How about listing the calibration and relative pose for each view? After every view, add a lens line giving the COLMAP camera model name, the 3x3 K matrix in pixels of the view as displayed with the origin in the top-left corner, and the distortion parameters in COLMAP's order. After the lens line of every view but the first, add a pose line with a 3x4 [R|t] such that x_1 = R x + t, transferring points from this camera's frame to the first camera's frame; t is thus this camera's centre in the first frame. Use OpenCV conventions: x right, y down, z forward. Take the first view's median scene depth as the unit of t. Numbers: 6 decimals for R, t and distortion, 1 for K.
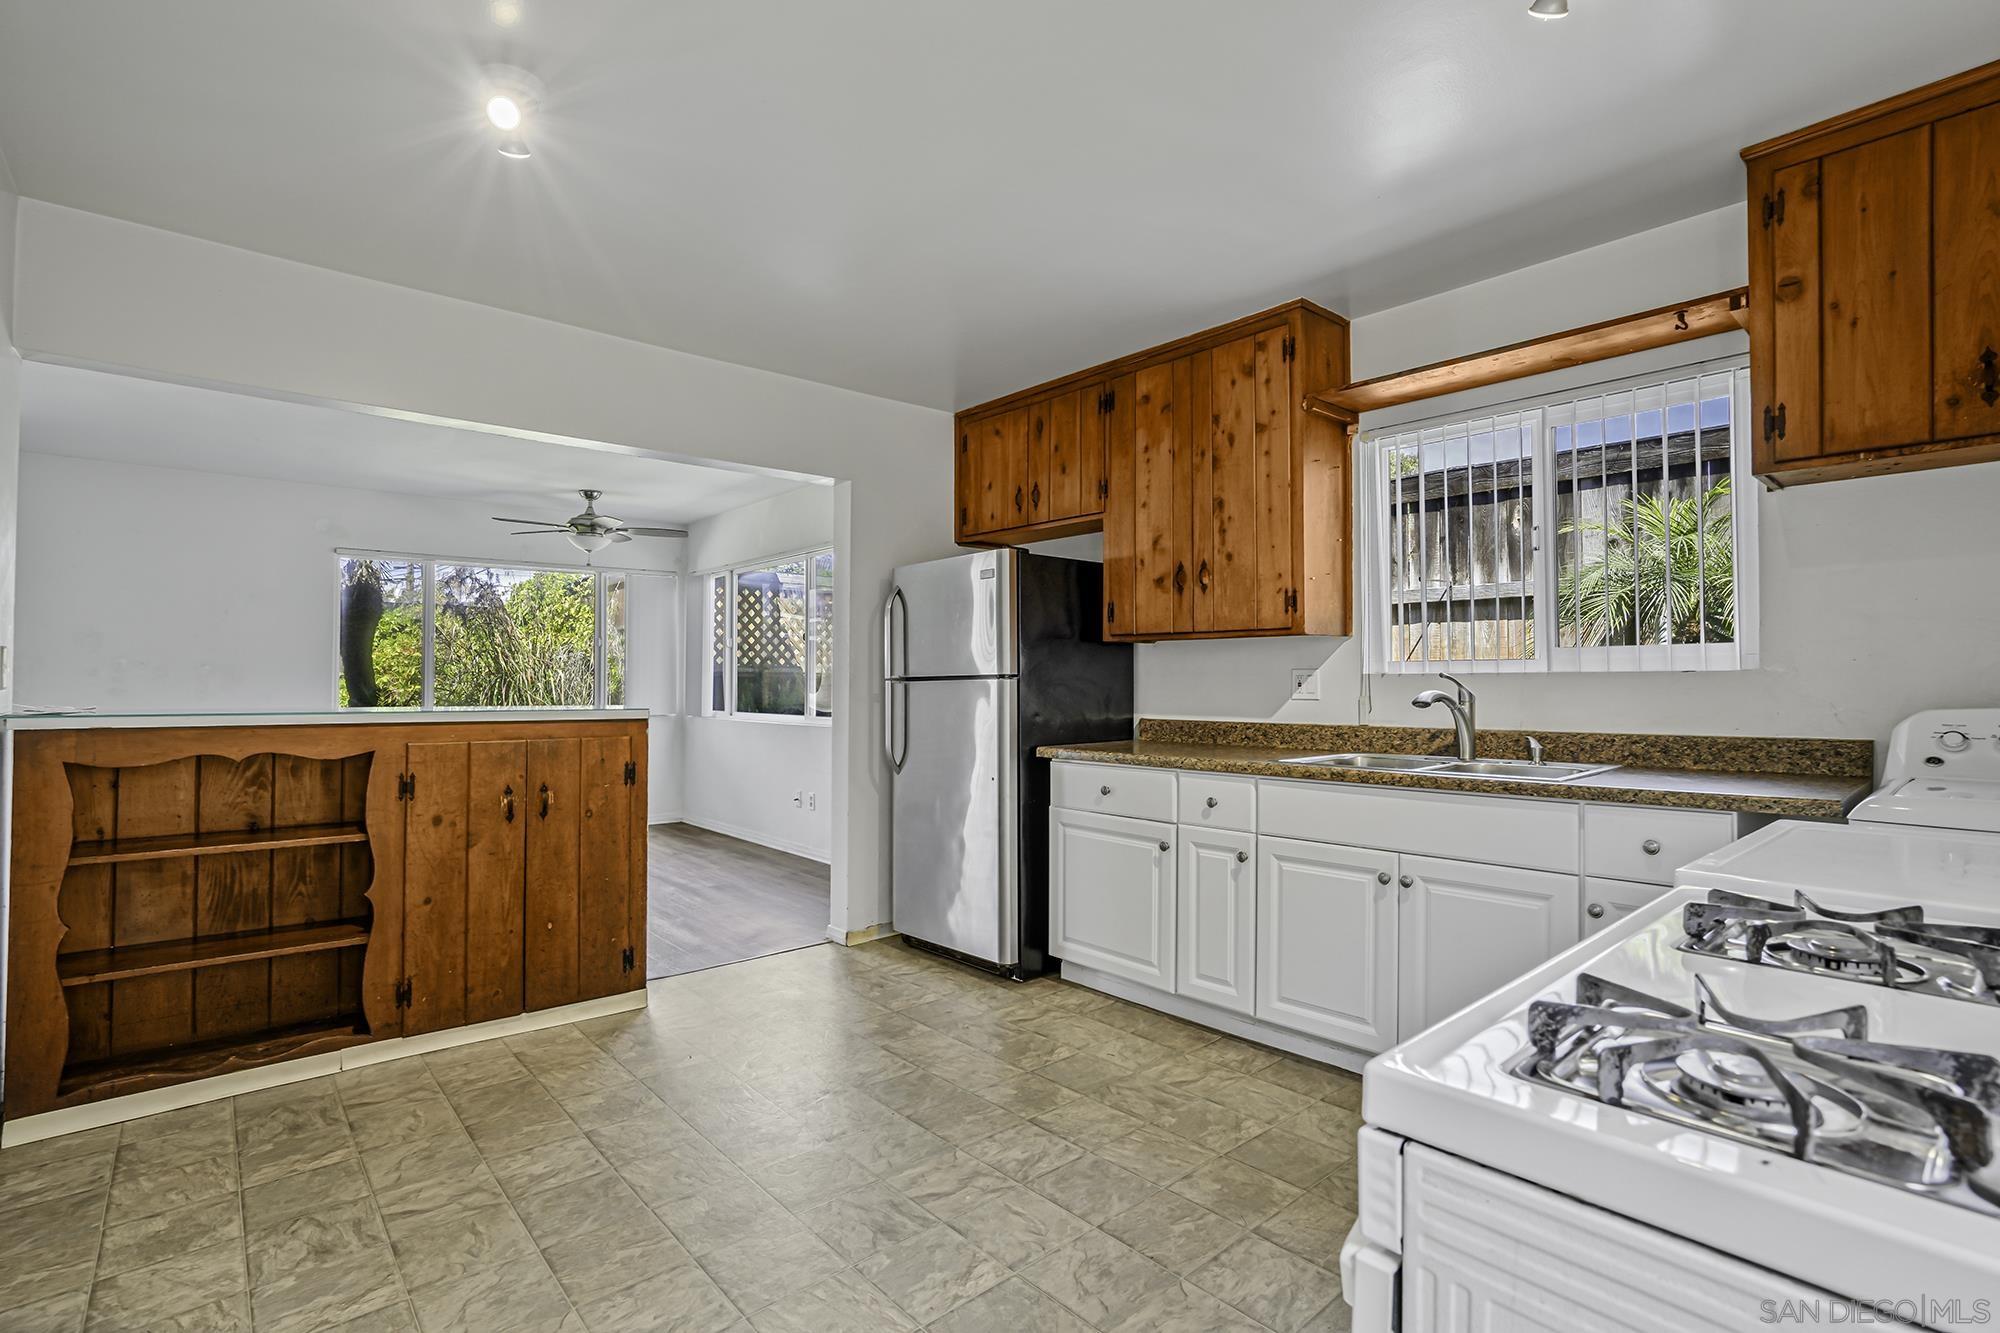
lens RADIAL K [[934.2, 0, 1018.5], [0, 934.2, 687.2], [0, 0, 1]] dist [-0.048565, 0.014829]
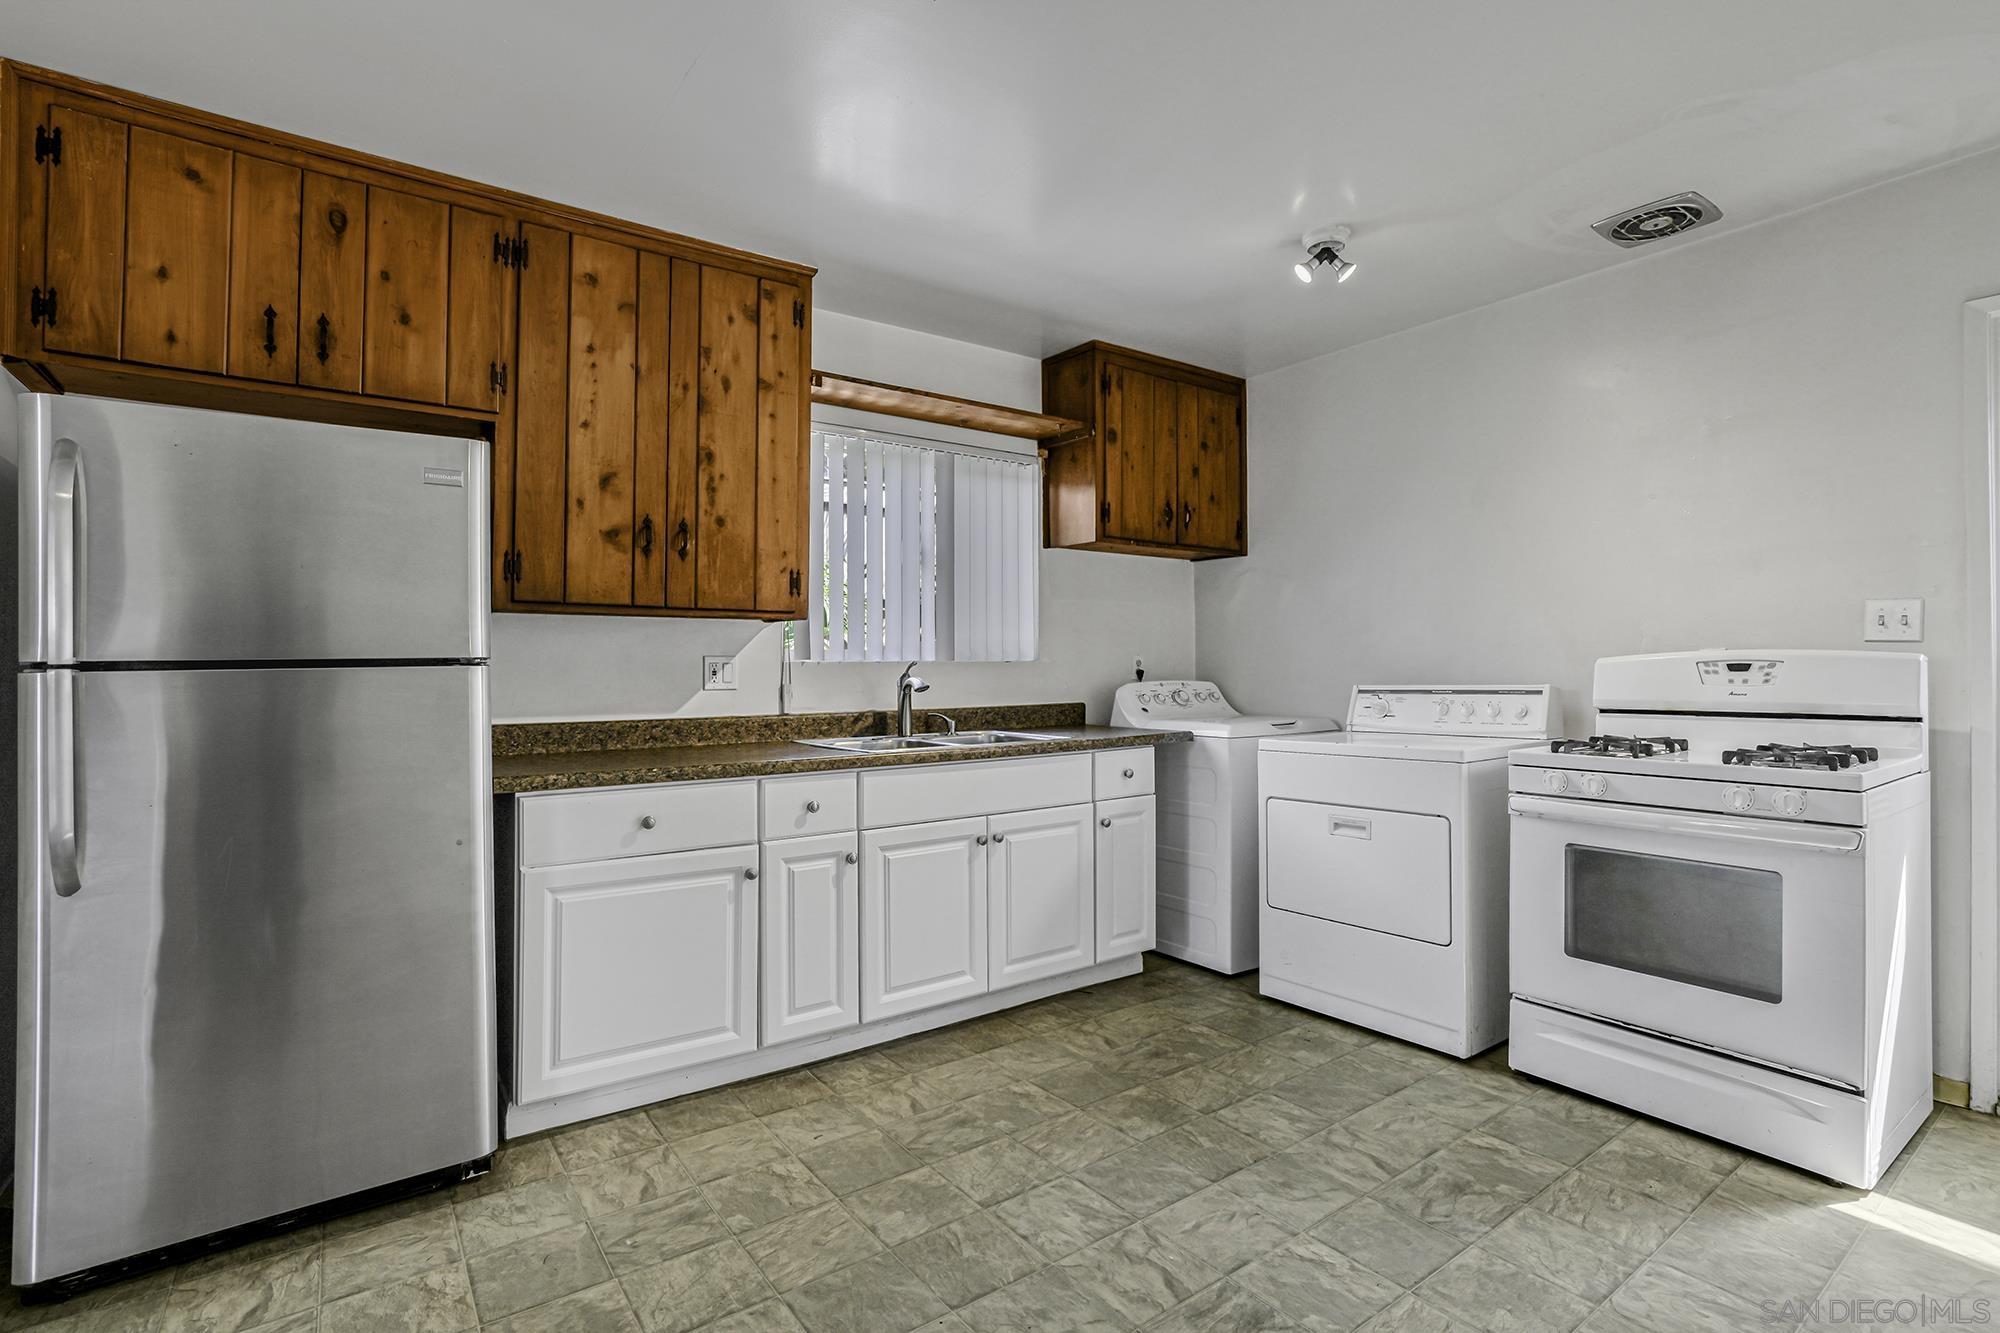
lens RADIAL K [[934.2, 0, 966.8], [0, 934.2, 683.5], [0, 0, 1]] dist [-0.048565, 0.014829]
pose [[0.126774, -0.011503, 0.991865, -0.601315], [0.013145, 0.999864, 0.009915, 0.001245], [-0.991845, 0.011781, 0.126908, 0.694577]]
